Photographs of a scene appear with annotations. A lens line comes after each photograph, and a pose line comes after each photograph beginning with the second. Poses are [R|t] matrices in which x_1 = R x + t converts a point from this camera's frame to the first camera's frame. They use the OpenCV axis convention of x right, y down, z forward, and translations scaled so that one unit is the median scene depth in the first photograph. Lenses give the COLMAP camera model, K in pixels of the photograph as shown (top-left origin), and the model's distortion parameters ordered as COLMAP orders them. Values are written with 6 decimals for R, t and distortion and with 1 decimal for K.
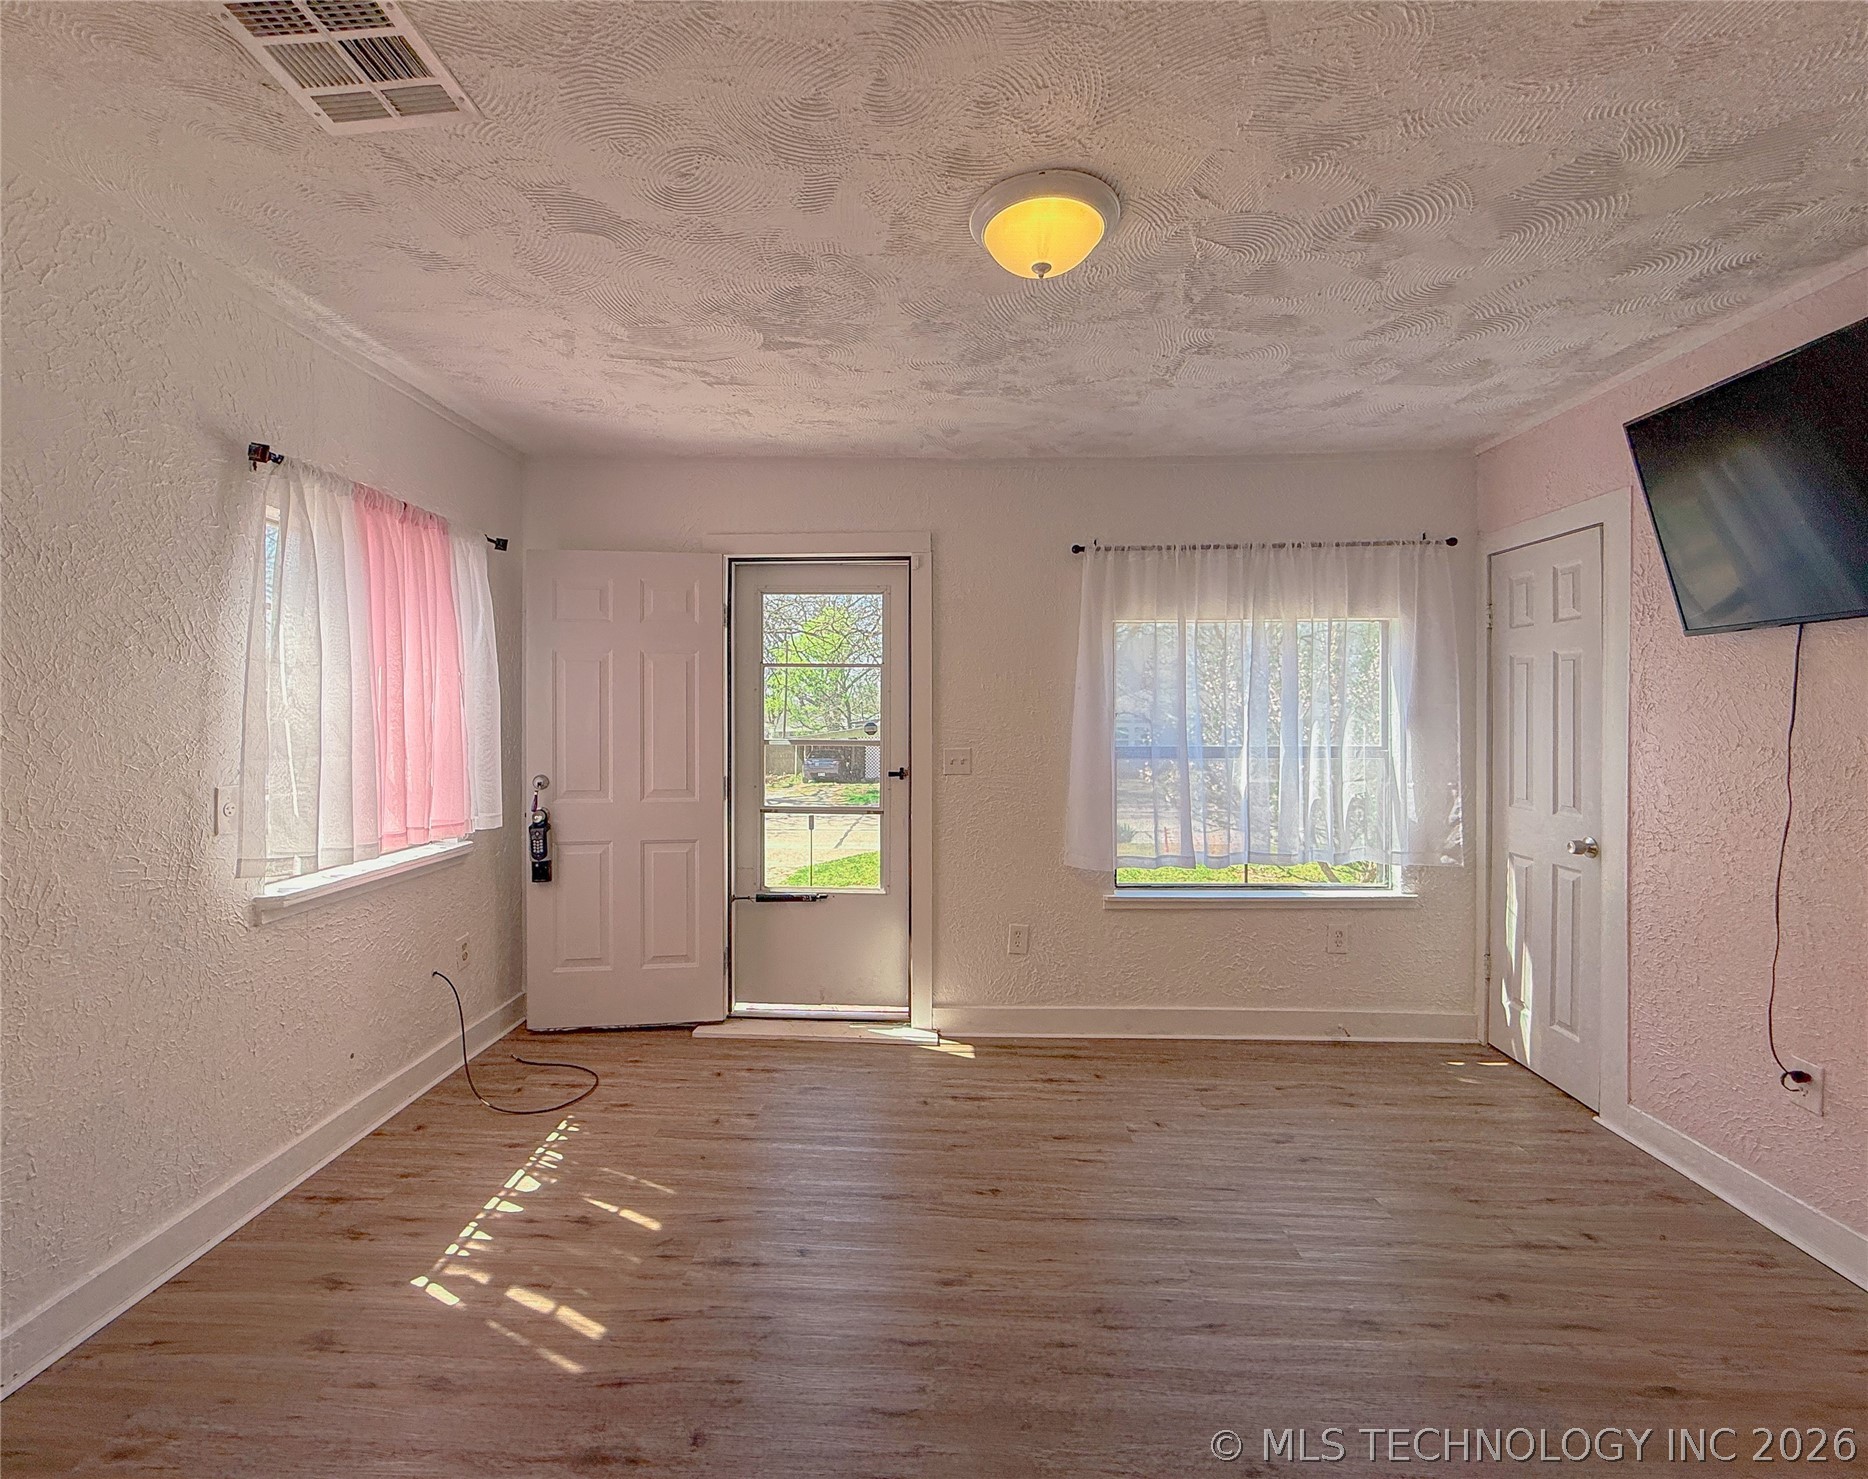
lens RADIAL K [[815.5, 0, 915.3], [0, 815.5, 717.7], [0, 0, 1]] dist [-0.002254, -0.000051]
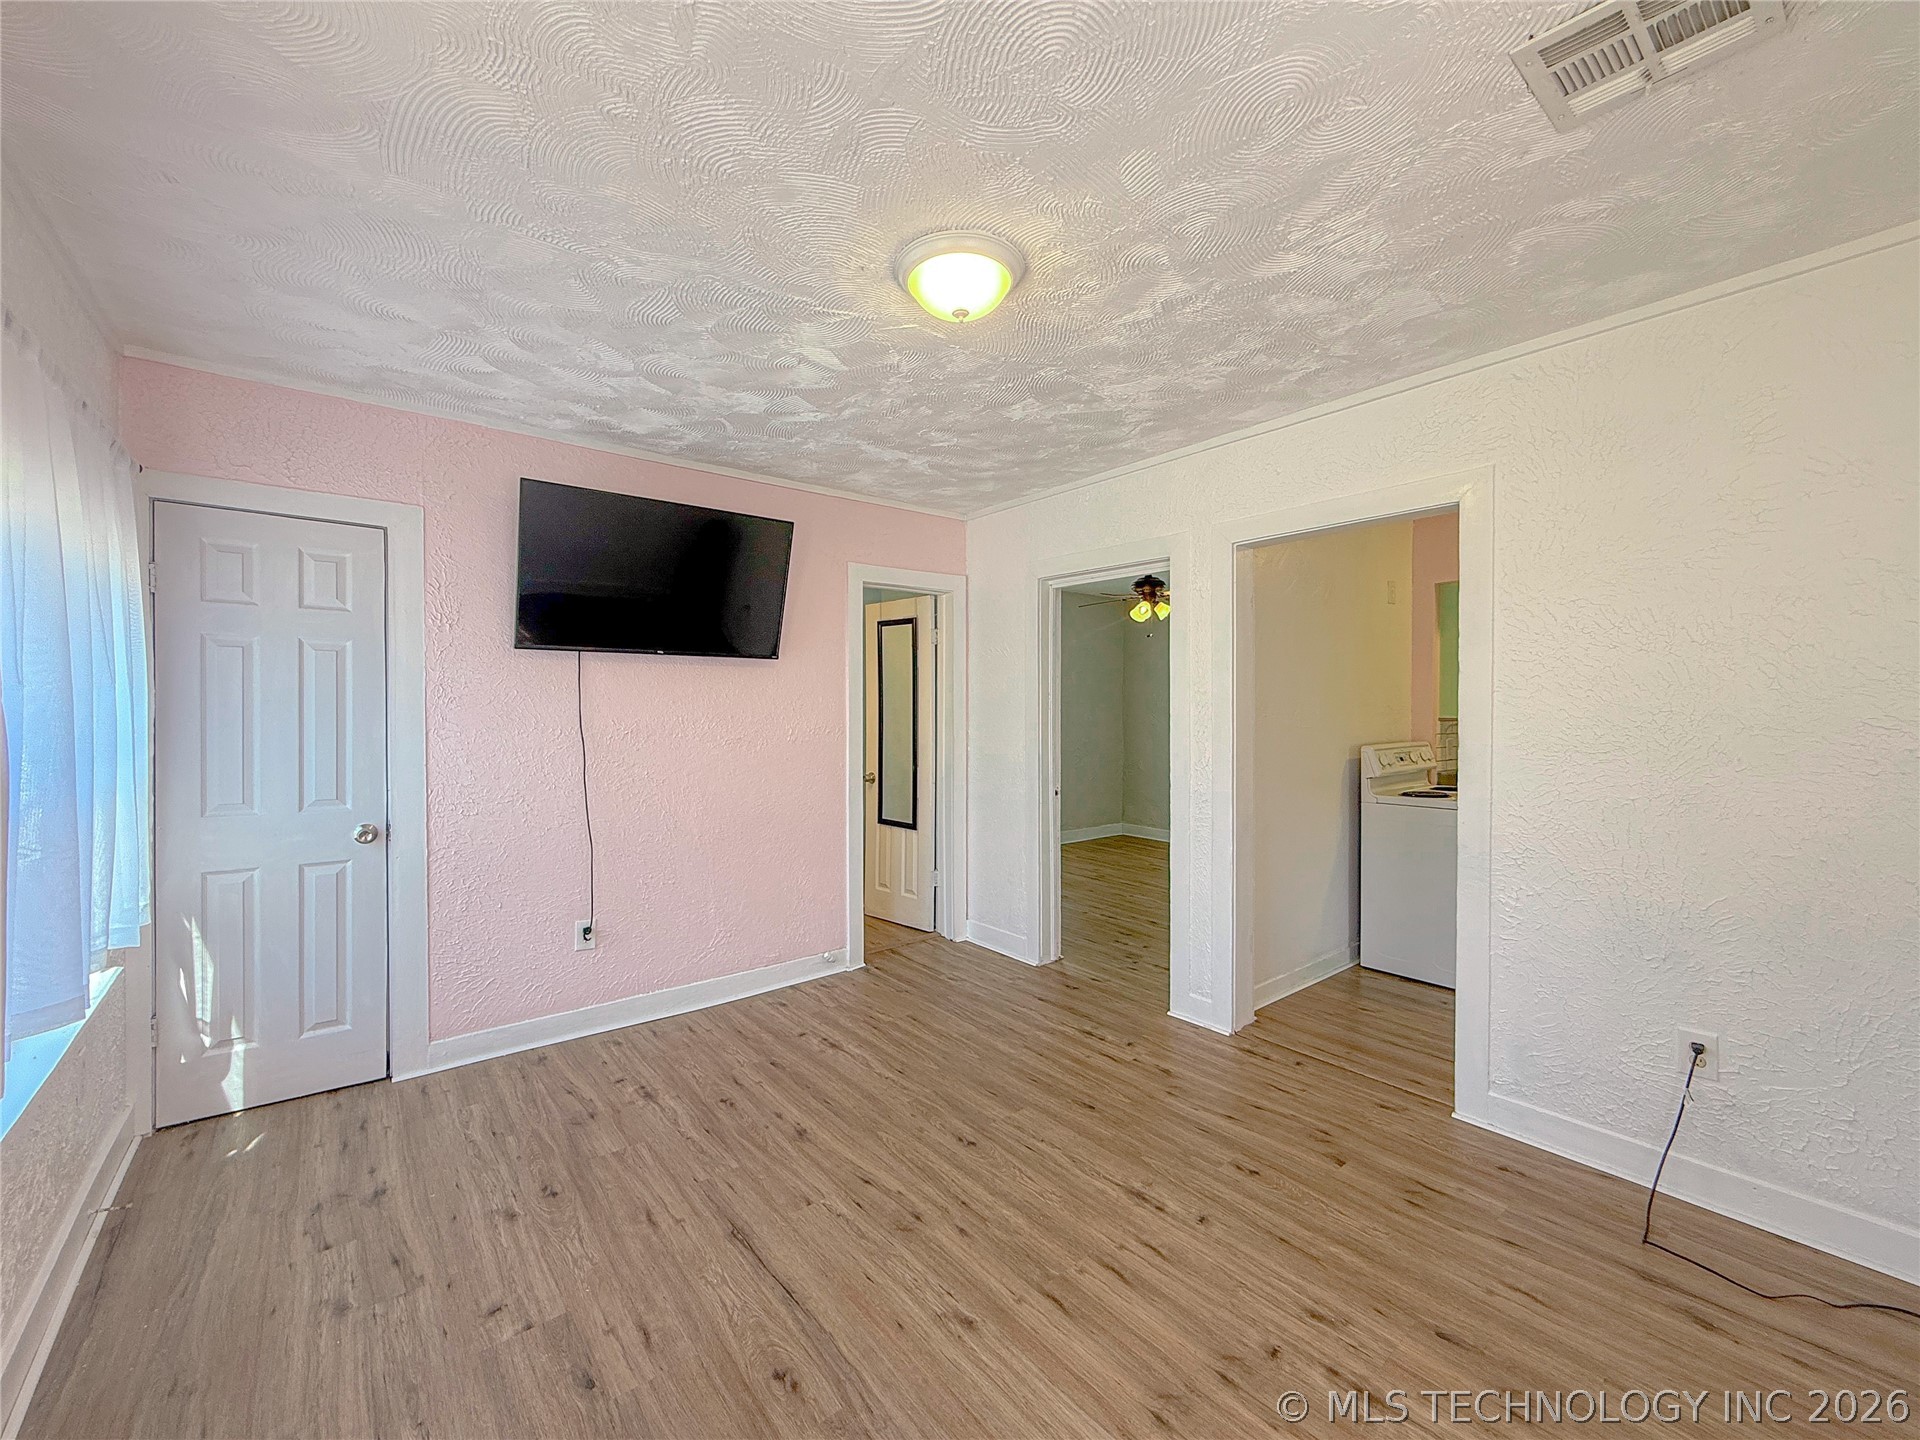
lens RADIAL K [[762.1, 0, 956.6], [0, 762.1, 727.6], [0, 0, 1]] dist [0.000940, 0.000092]
pose [[-0.644464, -0.023175, 0.764283, -0.349983], [-0.002626, 0.999602, 0.028097, -0.006312], [-0.764630, 0.016100, -0.644268, 0.906459]]
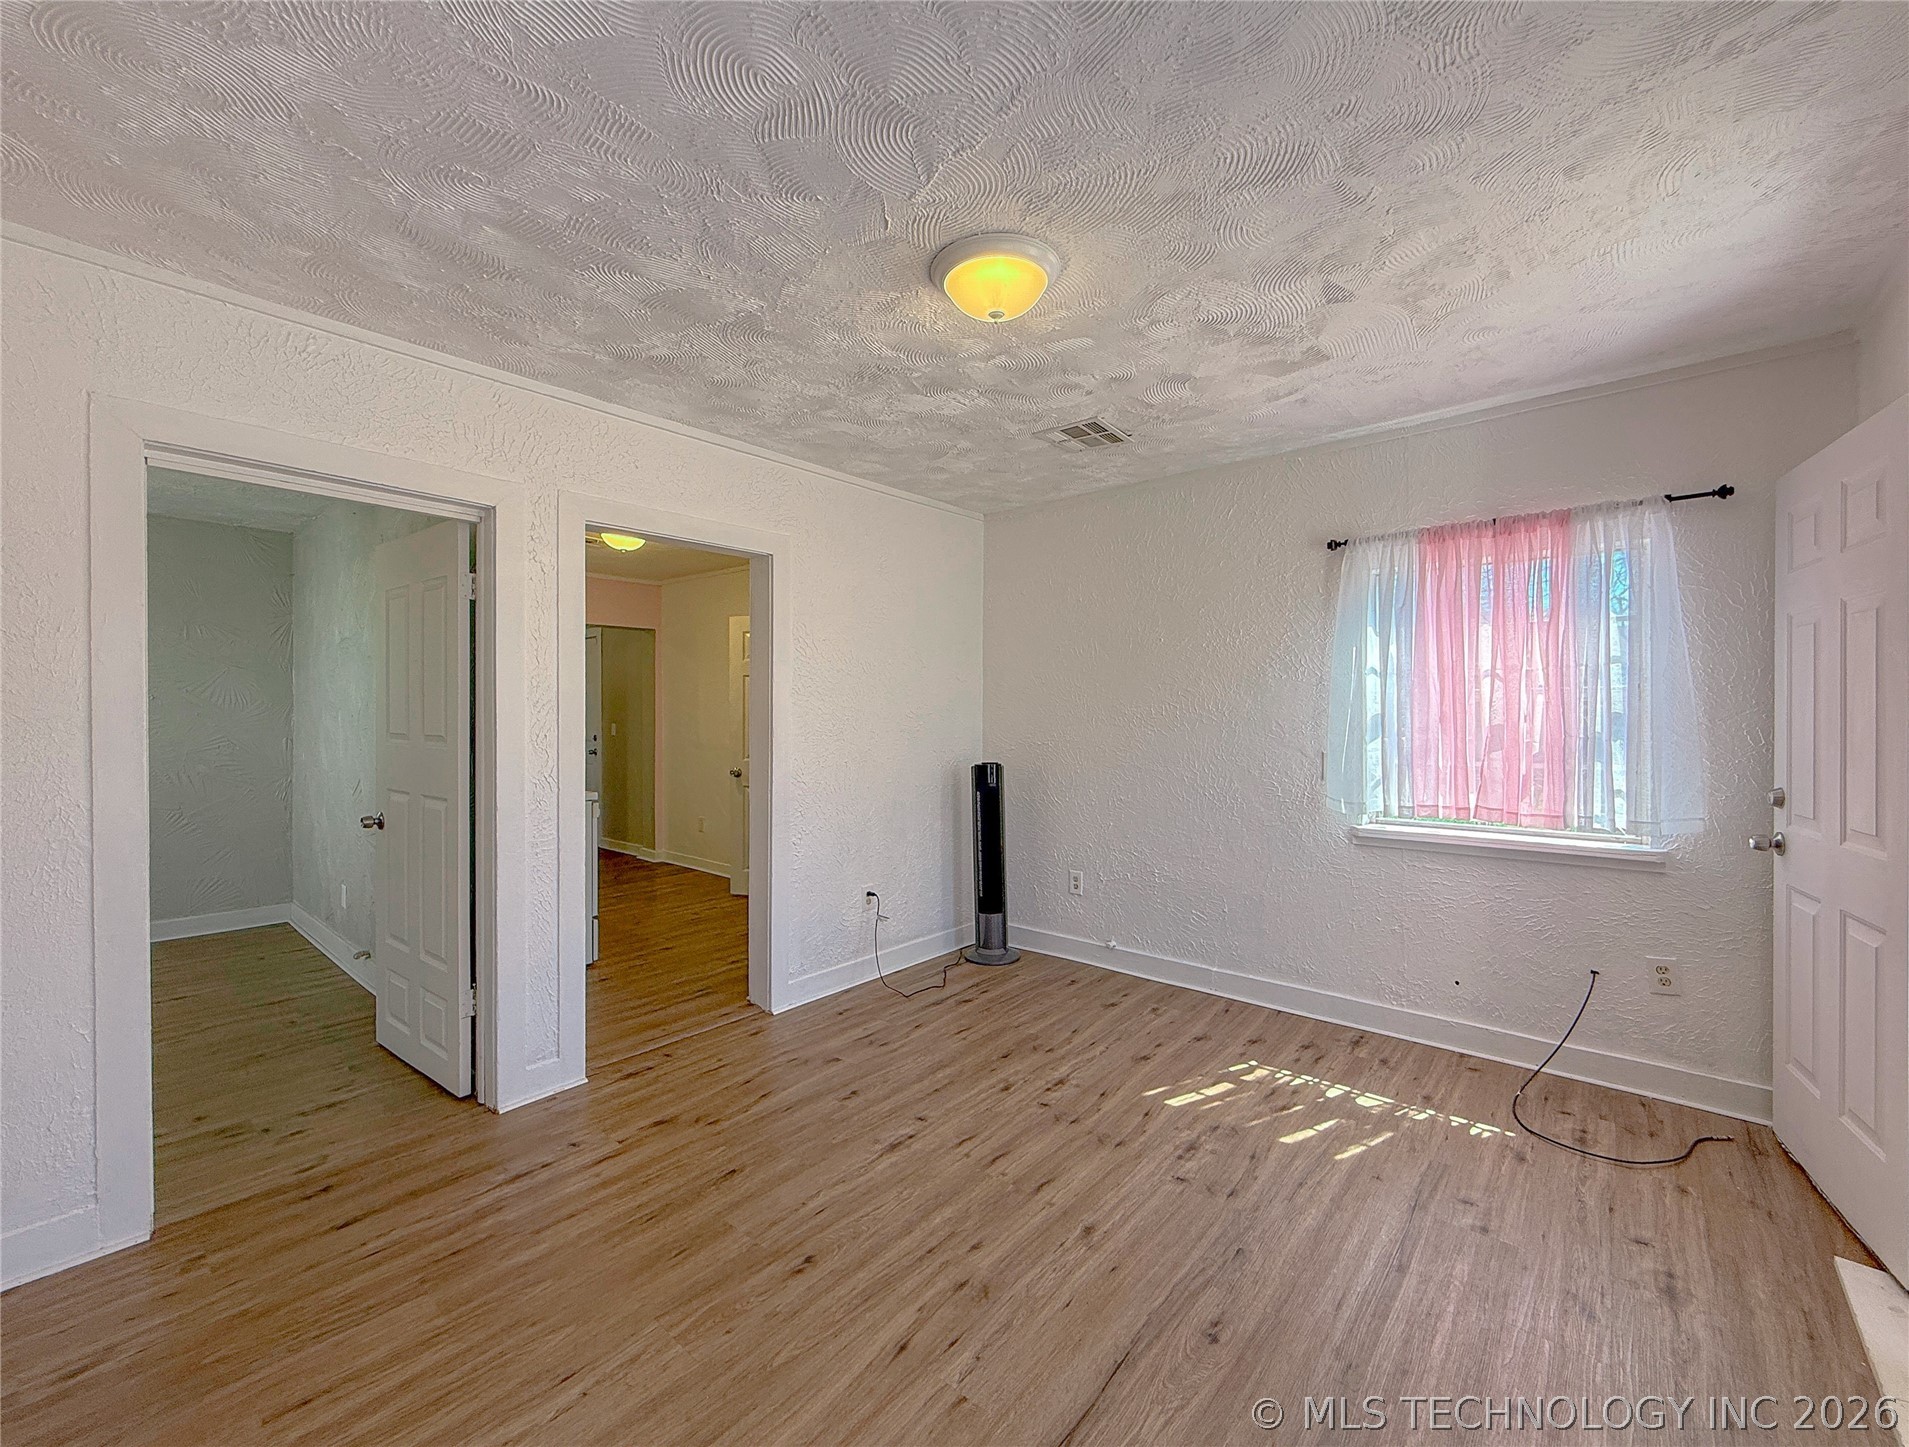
lens RADIAL K [[807.4, 0, 925.2], [0, 807.4, 712.0], [0, 0, 1]] dist [-0.002230, -0.000534]
pose [[-0.647744, -0.002119, -0.761855, 0.580389], [0.000440, 0.999995, -0.003155, 0.004575], [0.761858, -0.002378, -0.647740, 0.889396]]
